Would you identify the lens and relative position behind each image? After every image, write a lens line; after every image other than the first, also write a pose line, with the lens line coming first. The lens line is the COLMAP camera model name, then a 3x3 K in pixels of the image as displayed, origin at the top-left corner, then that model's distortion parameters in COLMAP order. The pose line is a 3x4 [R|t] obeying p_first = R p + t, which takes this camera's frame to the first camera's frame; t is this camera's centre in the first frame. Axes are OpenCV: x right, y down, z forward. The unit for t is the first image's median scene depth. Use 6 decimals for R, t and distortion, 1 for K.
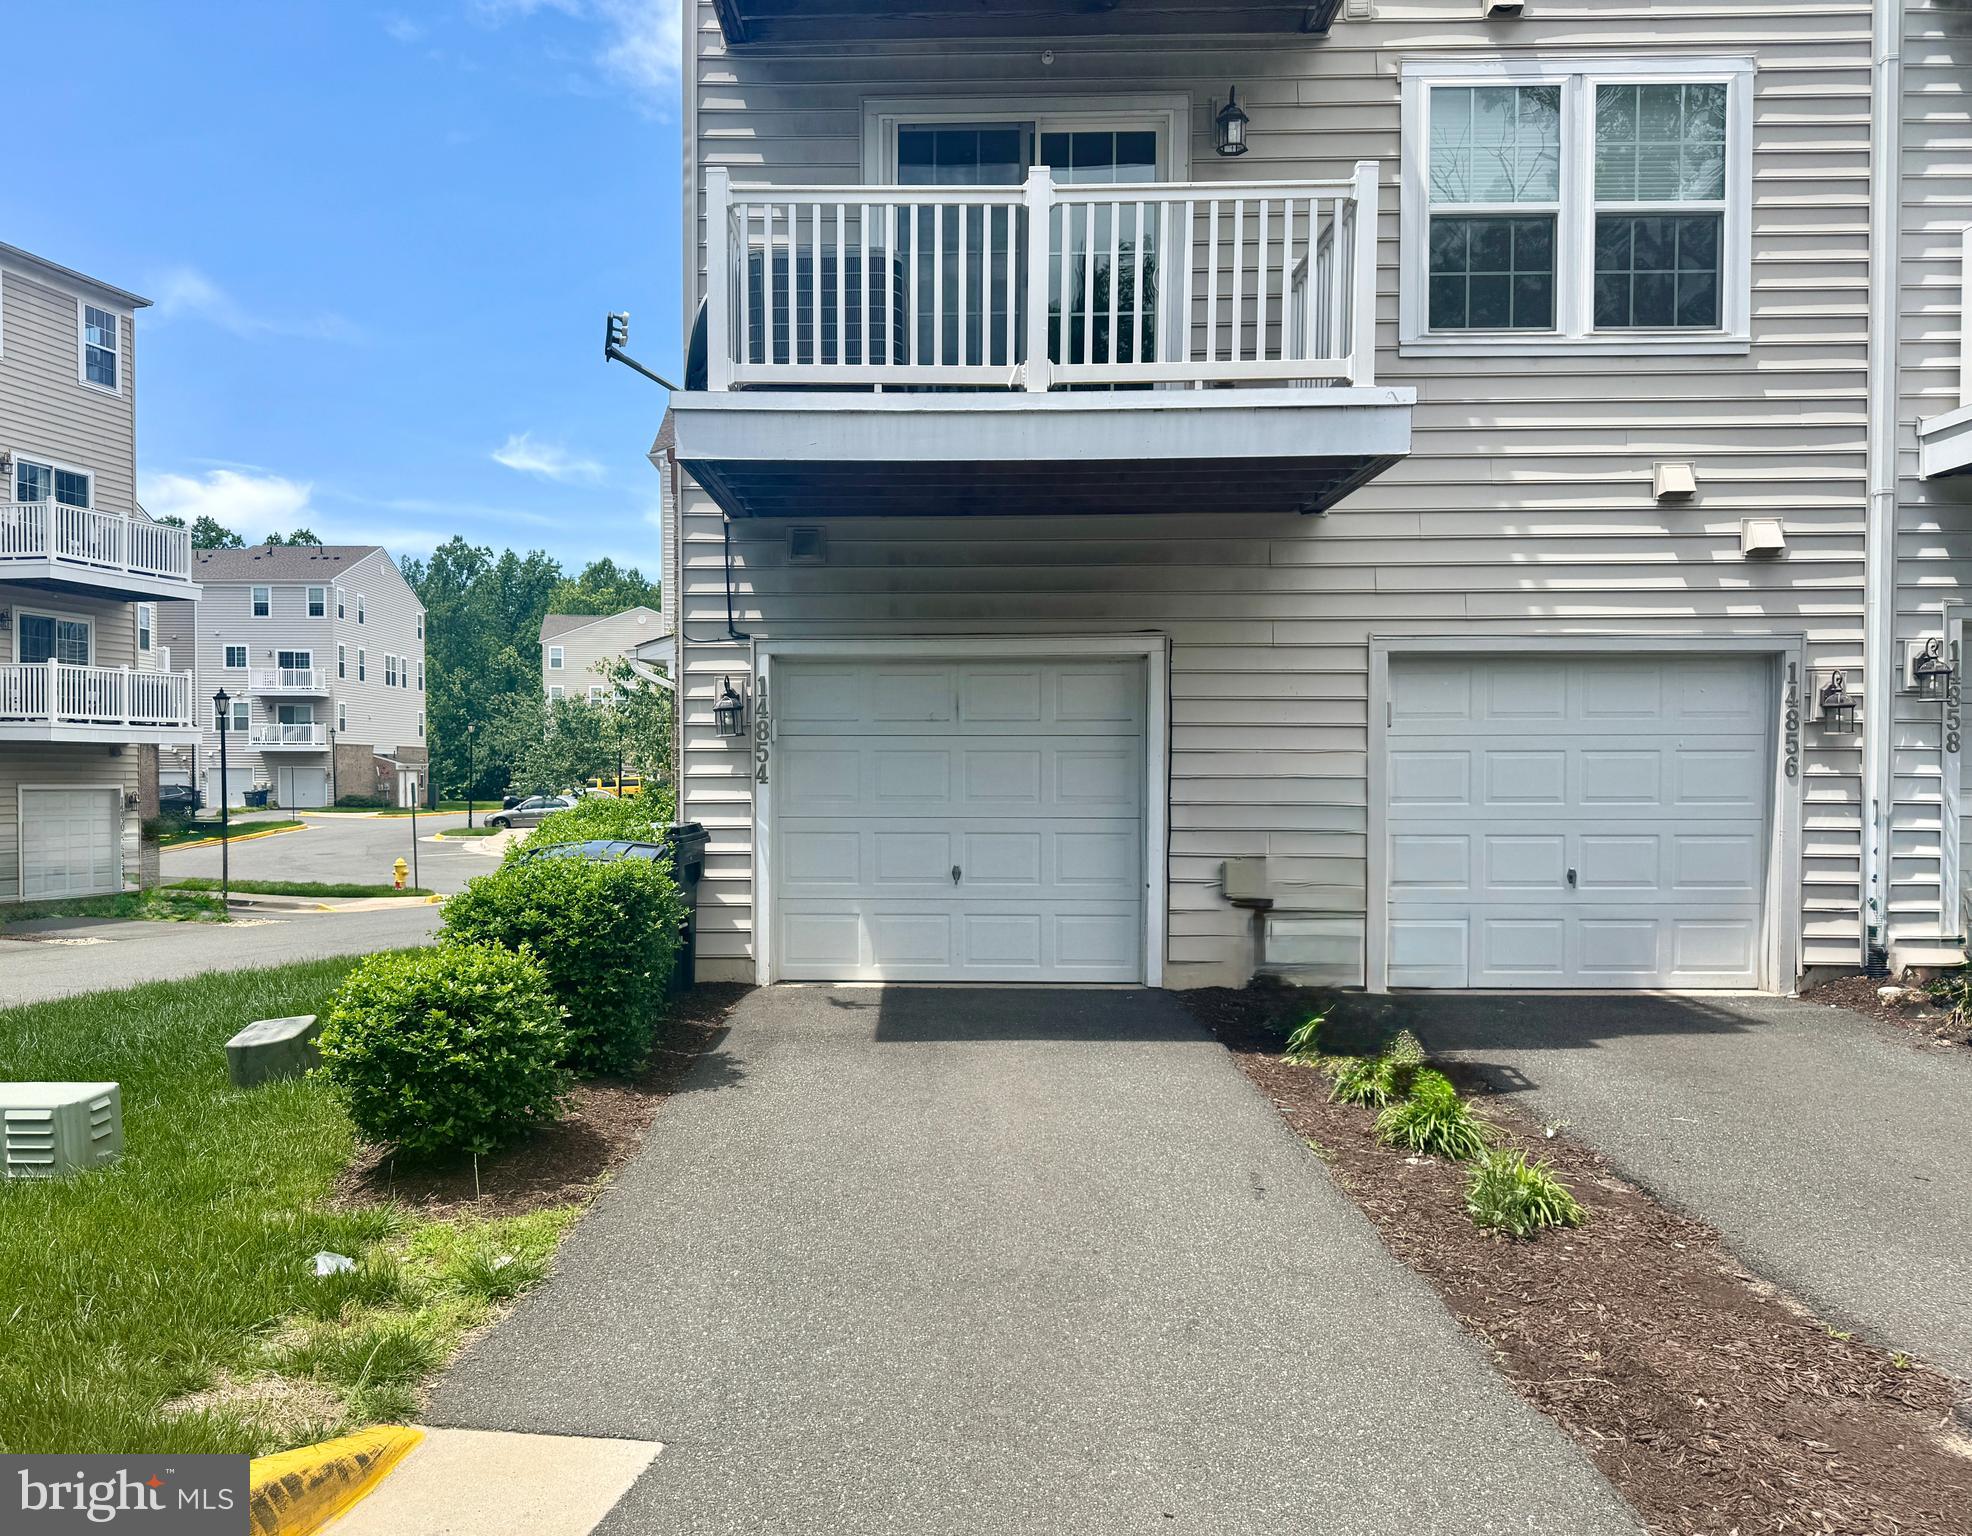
lens RADIAL K [[1496.6, 0, 983.0], [0, 1496.6, 810.4], [0, 0, 1]] dist [0.098465, -0.142889]
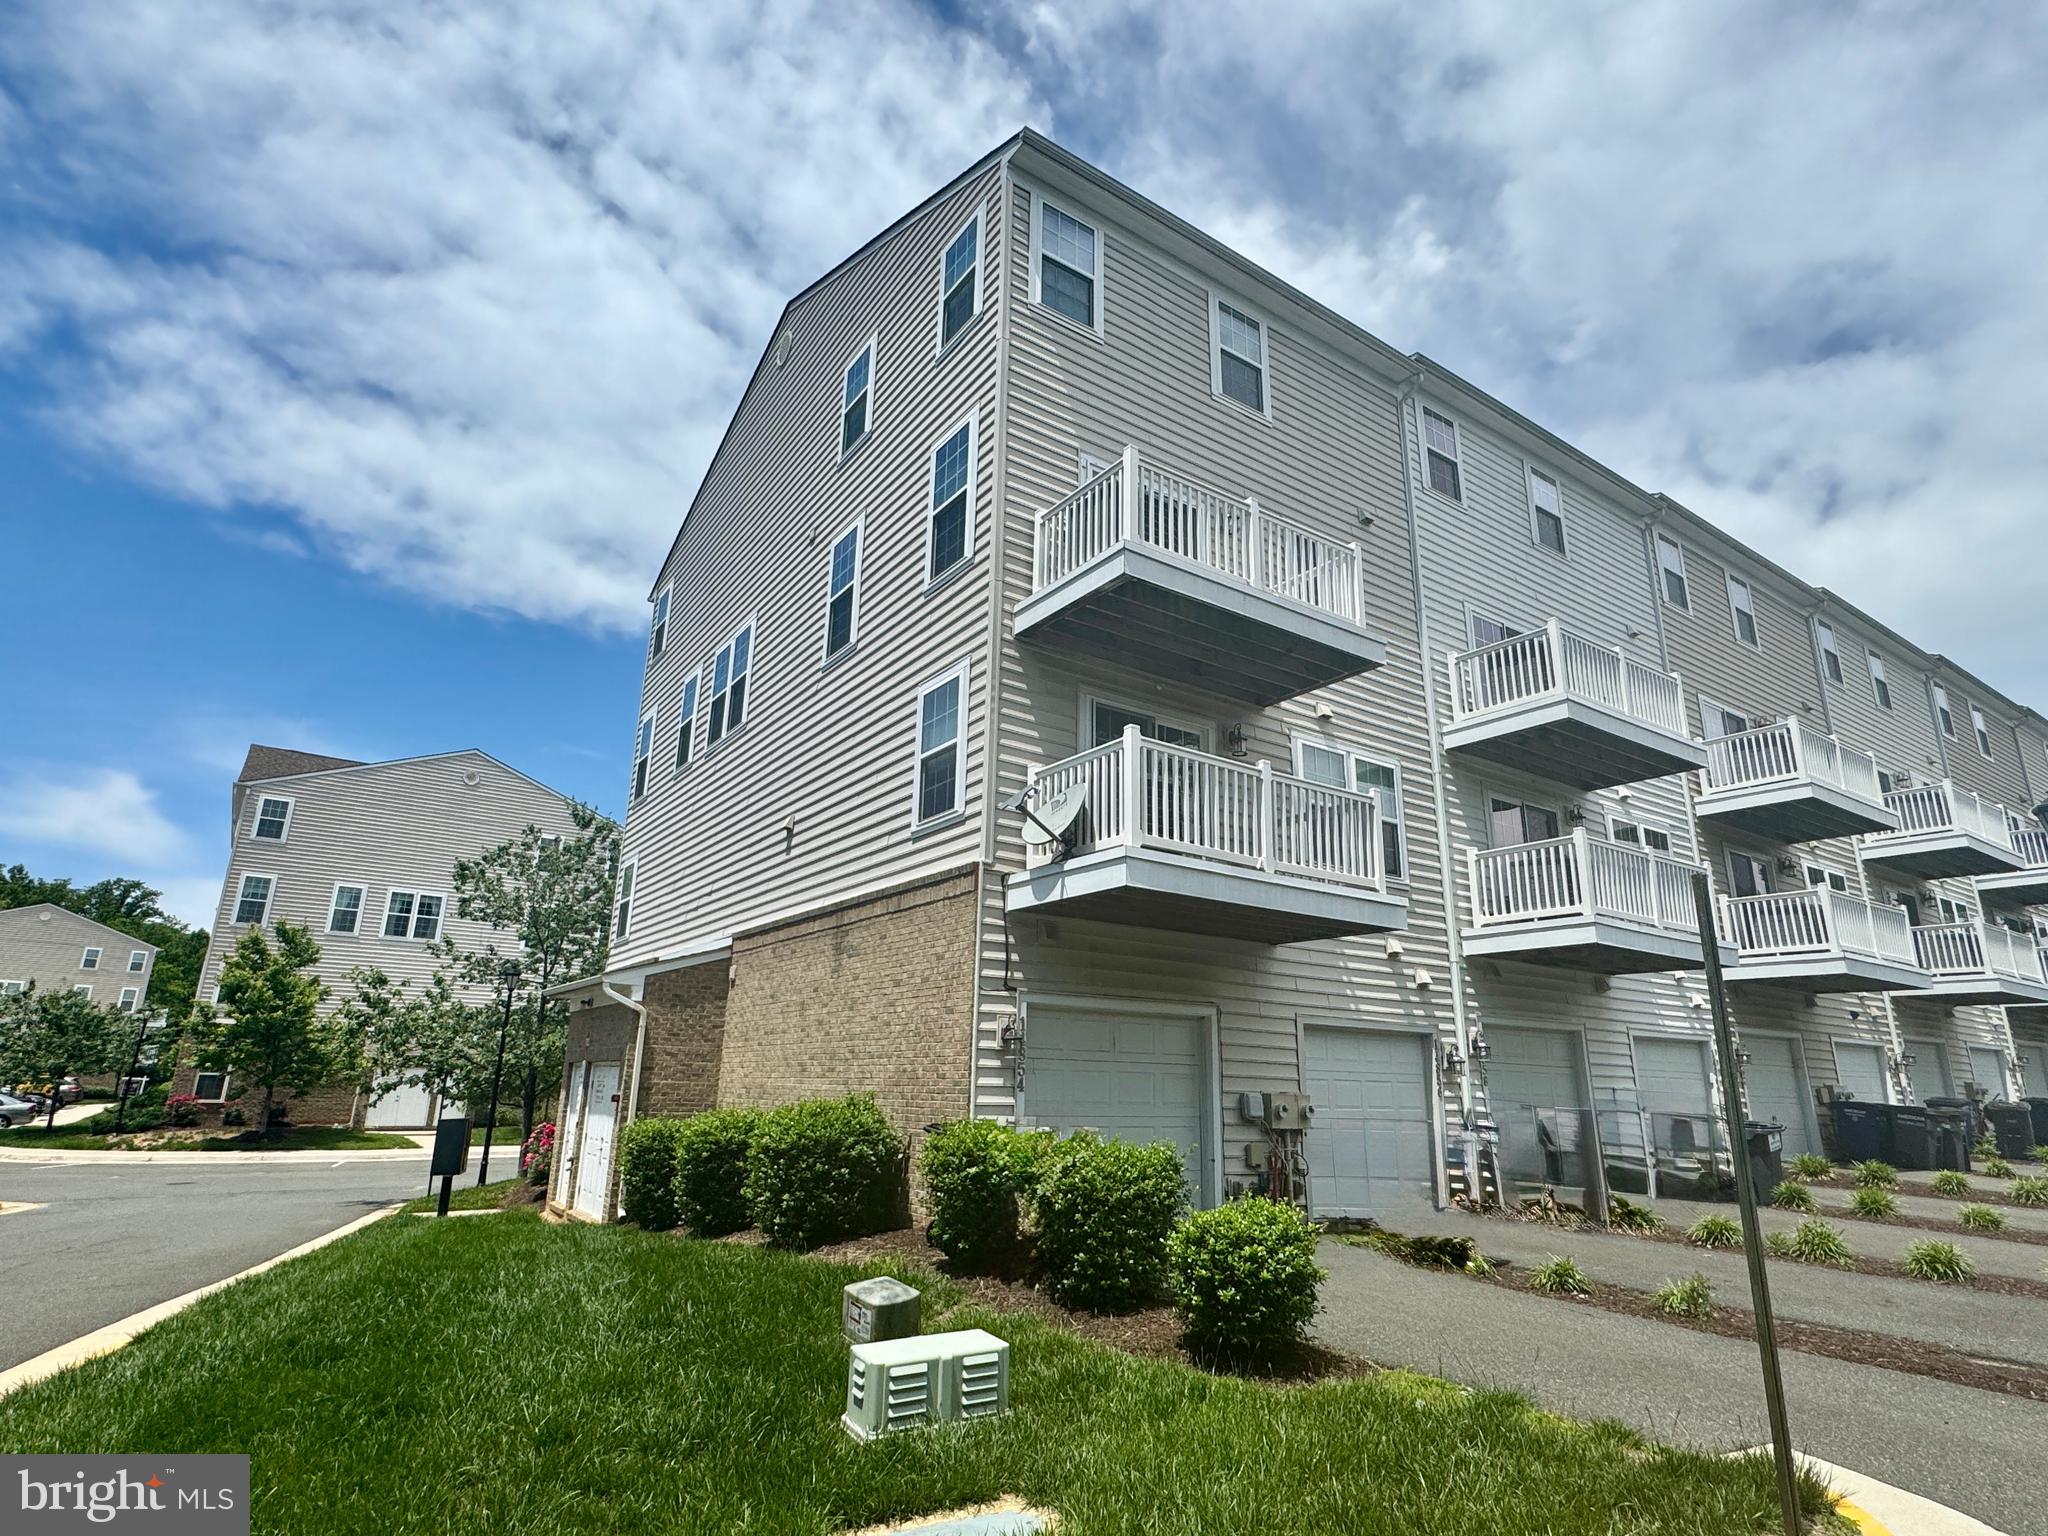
lens RADIAL K [[1063.3, 0, 1024.0], [0, 1063.3, 768.0], [0, 0, 1]] dist [0.000588, -0.000405]
pose [[0.807945, 0.187152, 0.558748, -0.796195], [-0.007415, 0.951377, -0.307939, 0.001061], [-0.589212, 0.244655, 0.770048, 0.120617]]
